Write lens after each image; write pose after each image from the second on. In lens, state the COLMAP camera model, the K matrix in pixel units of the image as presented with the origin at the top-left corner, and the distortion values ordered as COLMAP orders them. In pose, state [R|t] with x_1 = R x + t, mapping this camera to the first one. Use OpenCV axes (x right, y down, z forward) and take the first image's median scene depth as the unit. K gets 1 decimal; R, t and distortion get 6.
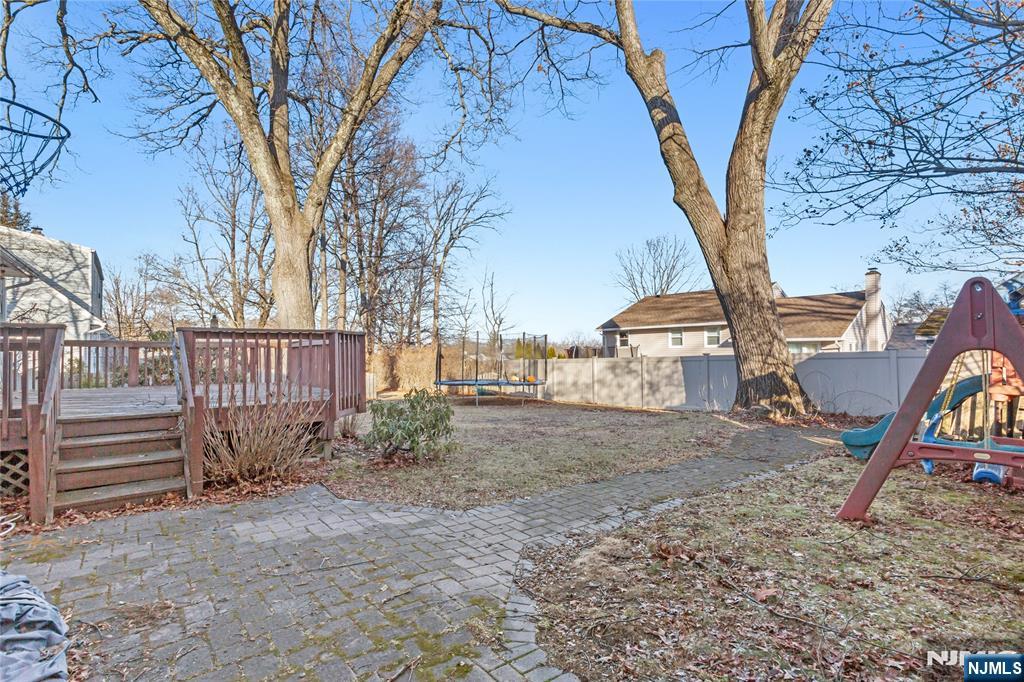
lens RADIAL K [[510.5, 0, 529.8], [0, 510.5, 345.6], [0, 0, 1]] dist [0.013144, -0.000303]
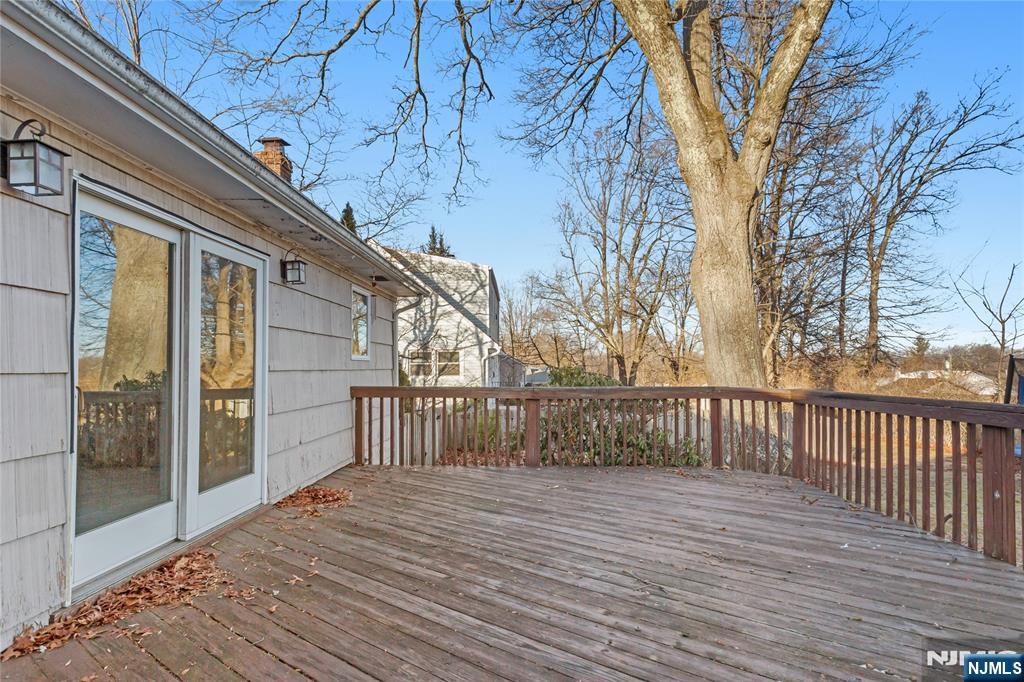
lens RADIAL K [[510.5, 0, 511.7], [0, 510.5, 350.6], [0, 0, 1]] dist [0.013144, -0.000303]
pose [[0.781029, -0.017273, -0.624256, -0.204014], [0.013012, 0.999851, -0.011386, -0.021209], [0.624359, 0.000770, 0.781137, 0.253655]]
